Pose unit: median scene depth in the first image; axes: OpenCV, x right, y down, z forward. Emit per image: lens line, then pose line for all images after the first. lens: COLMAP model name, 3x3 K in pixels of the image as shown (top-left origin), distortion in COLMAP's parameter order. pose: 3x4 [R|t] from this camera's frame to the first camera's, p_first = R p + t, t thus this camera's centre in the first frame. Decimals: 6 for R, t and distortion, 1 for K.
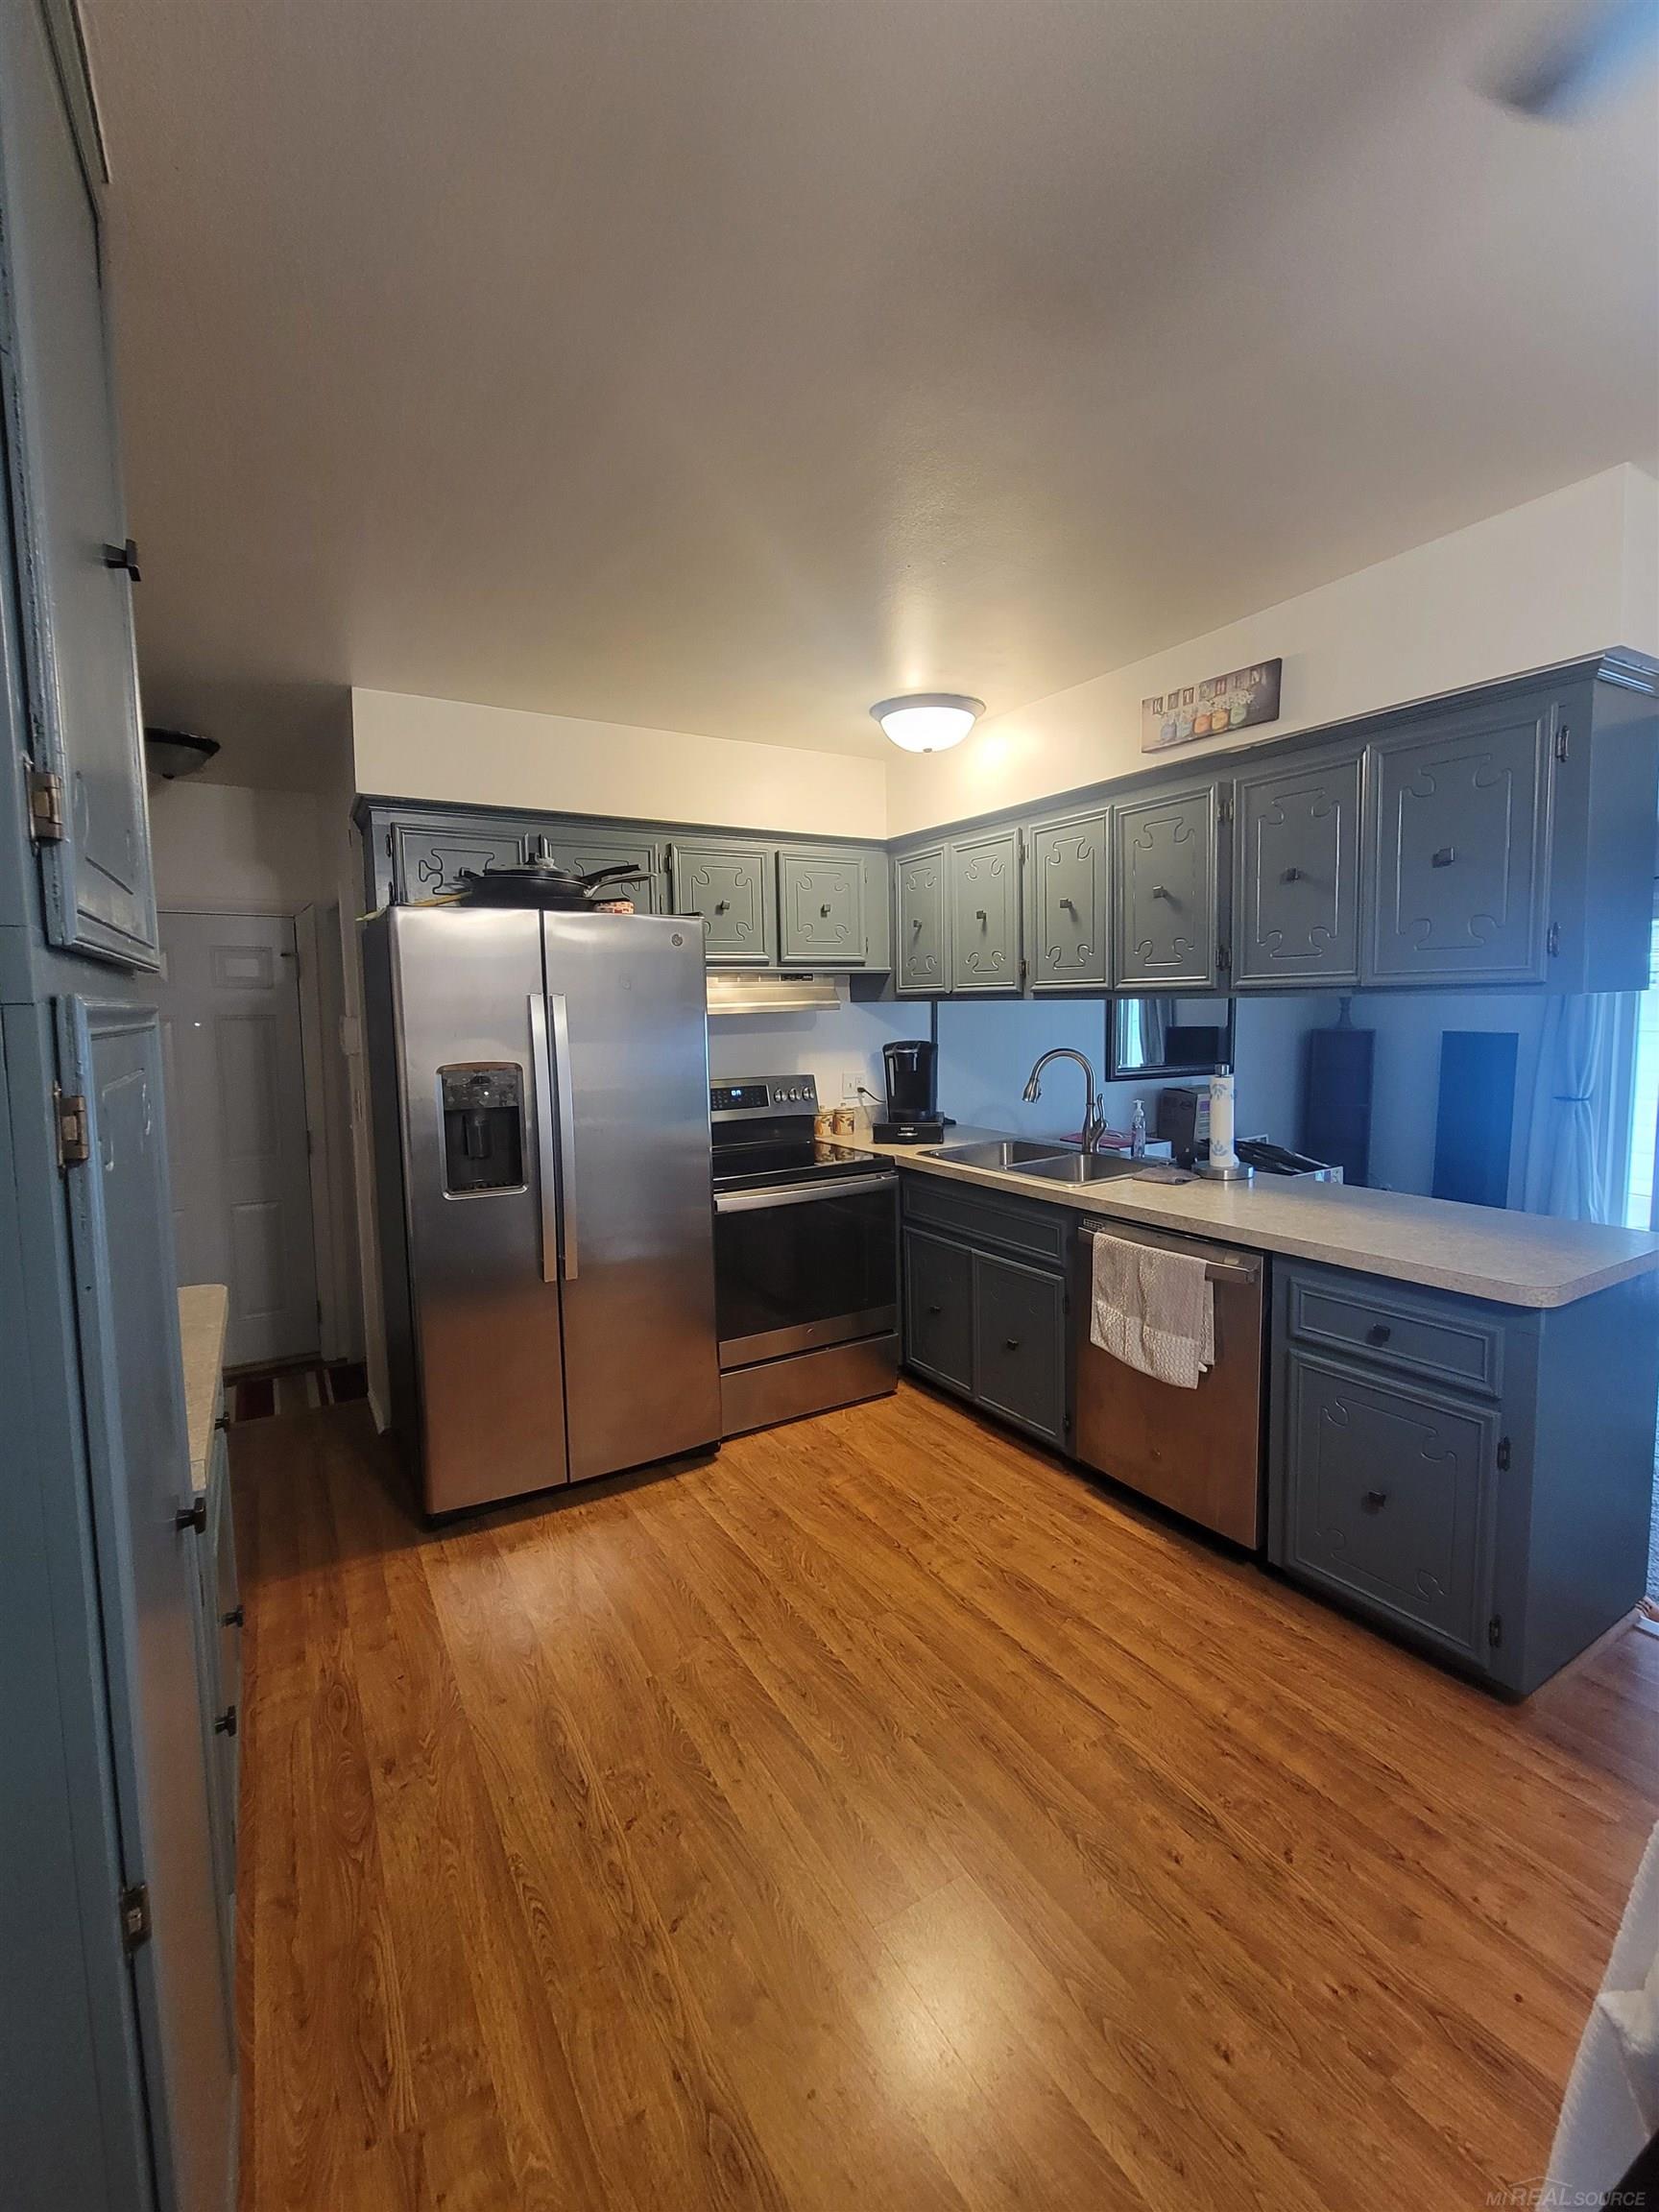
lens RADIAL K [[958.4, 0, 826.7], [0, 958.4, 1092.0], [0, 0, 1]] dist [0.001280, -0.000688]
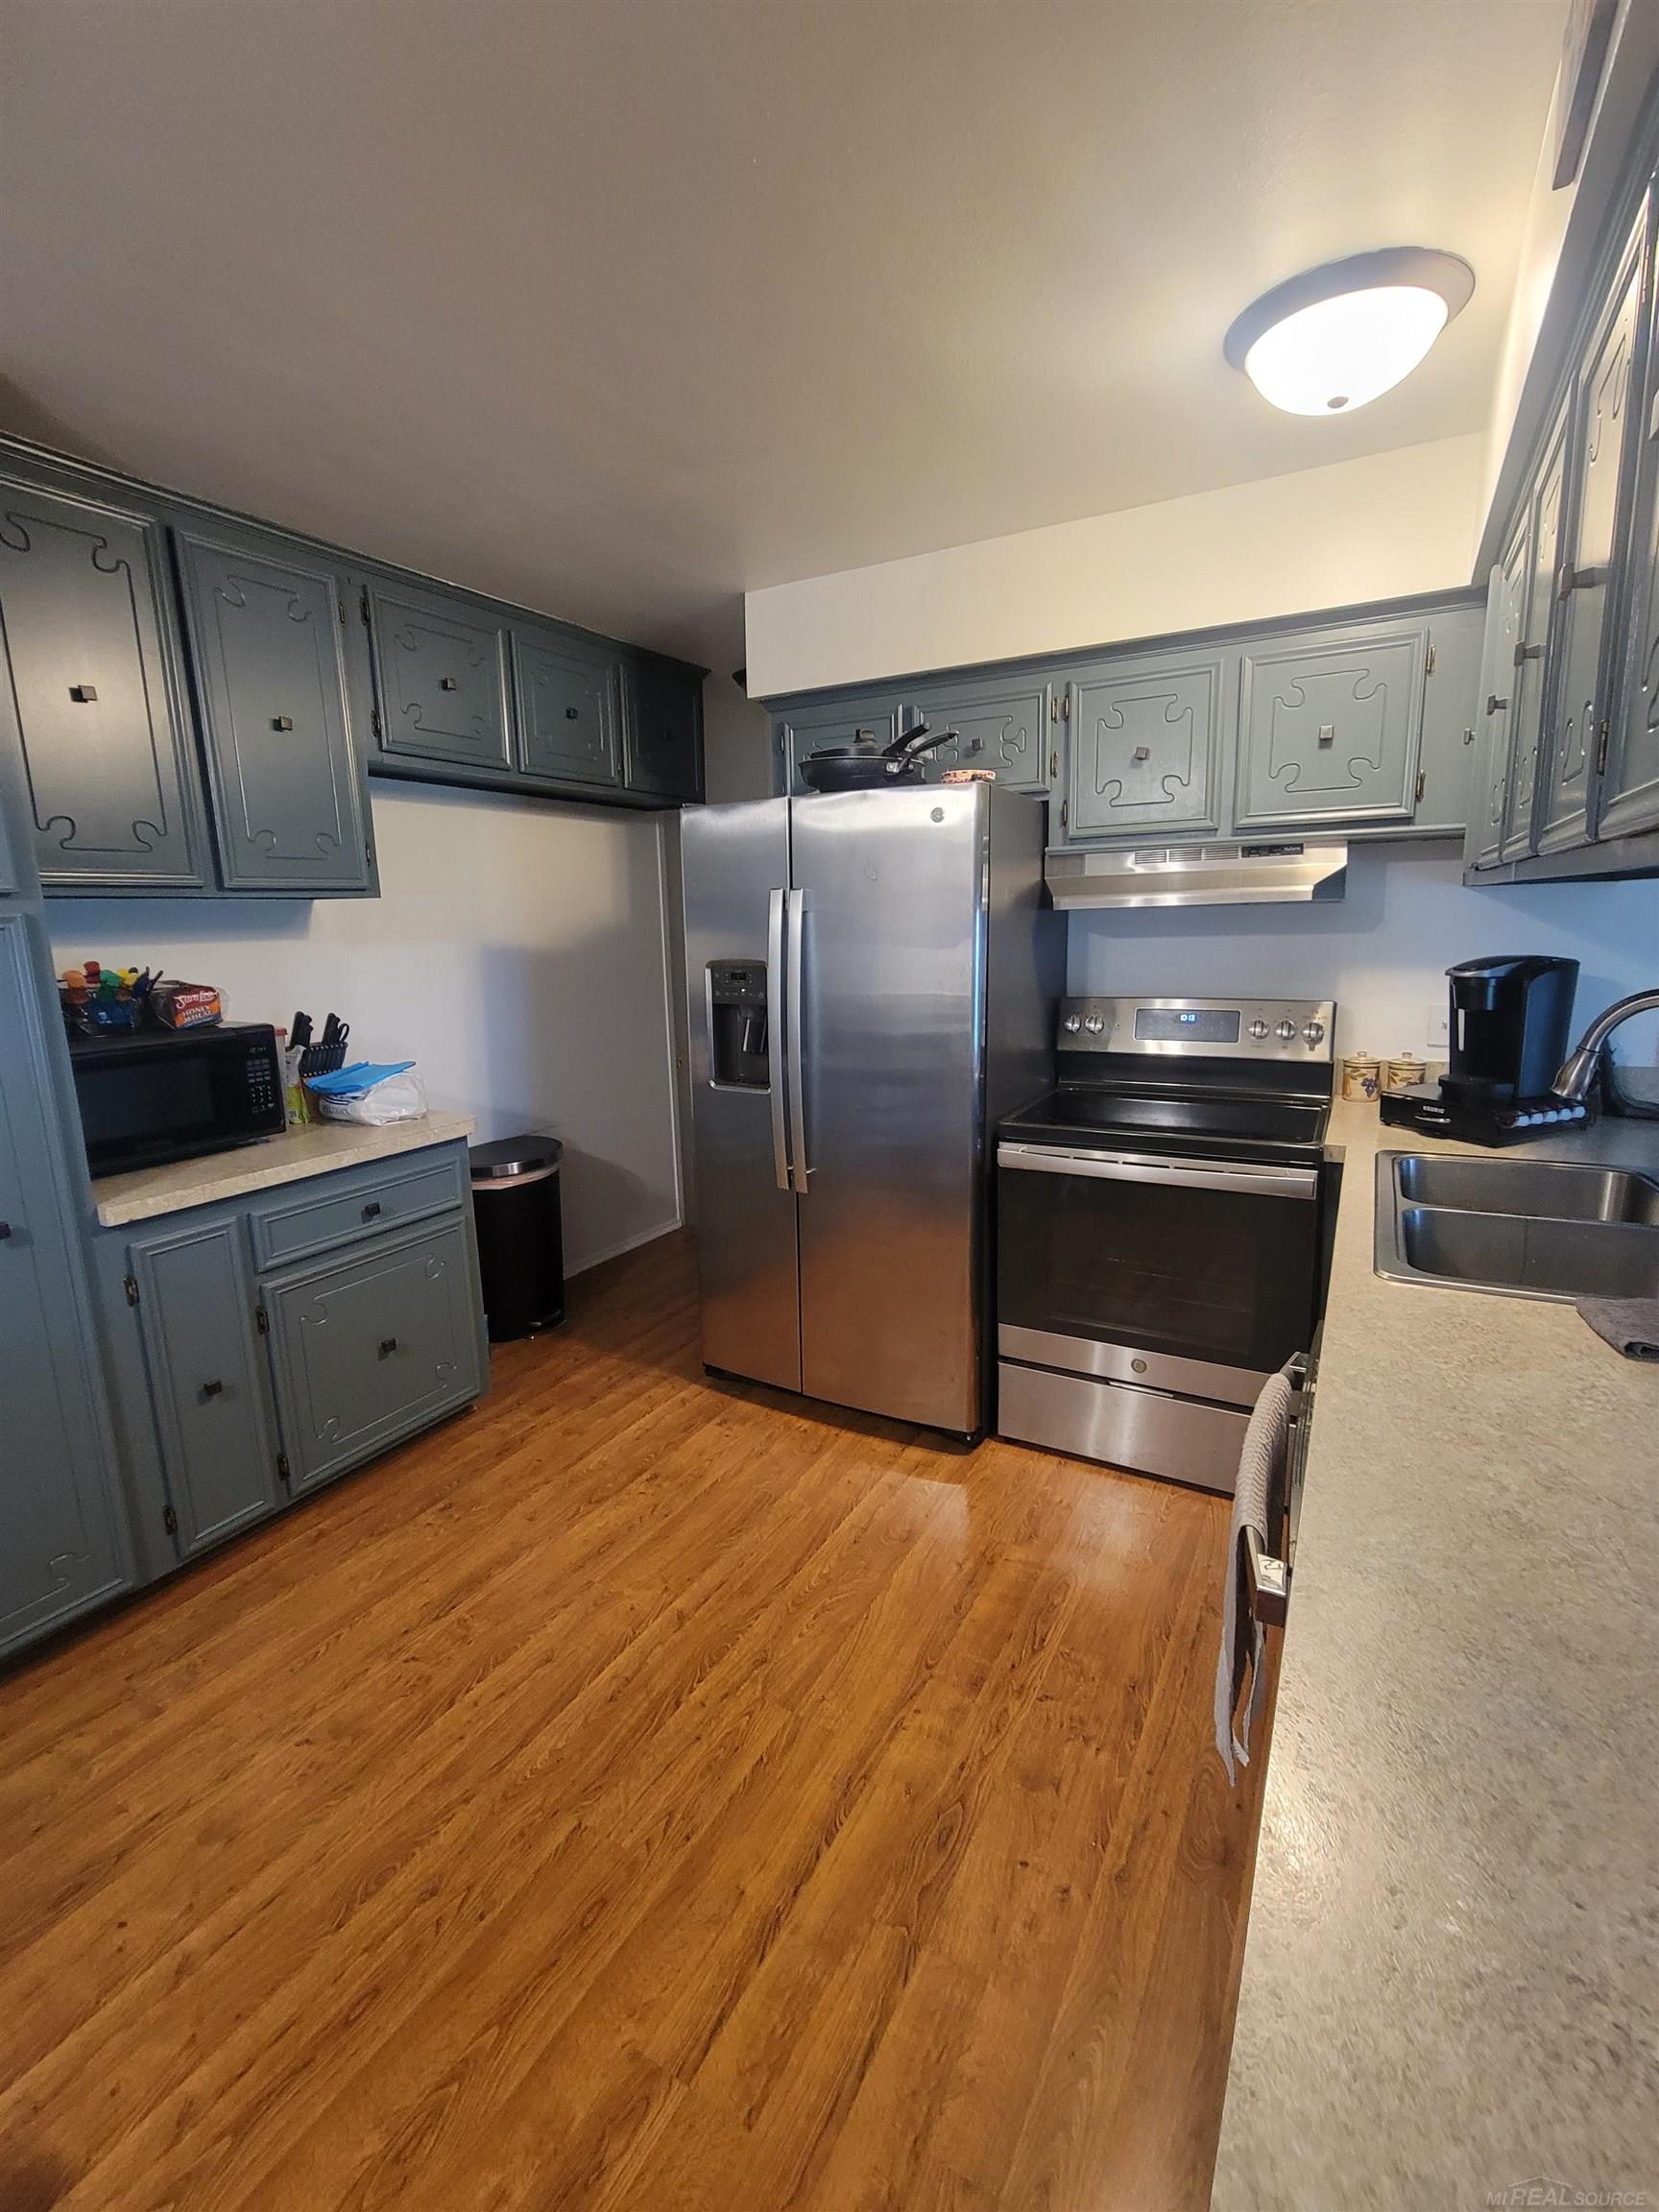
lens RADIAL K [[958.4, 0, 826.7], [0, 958.4, 1092.0], [0, 0, 1]] dist [0.001280, -0.000688]
pose [[0.495901, 0.165818, -0.852400, 0.614755], [-0.064184, 0.985914, 0.154451, -0.059714], [0.866004, -0.021882, 0.499558, 0.621775]]
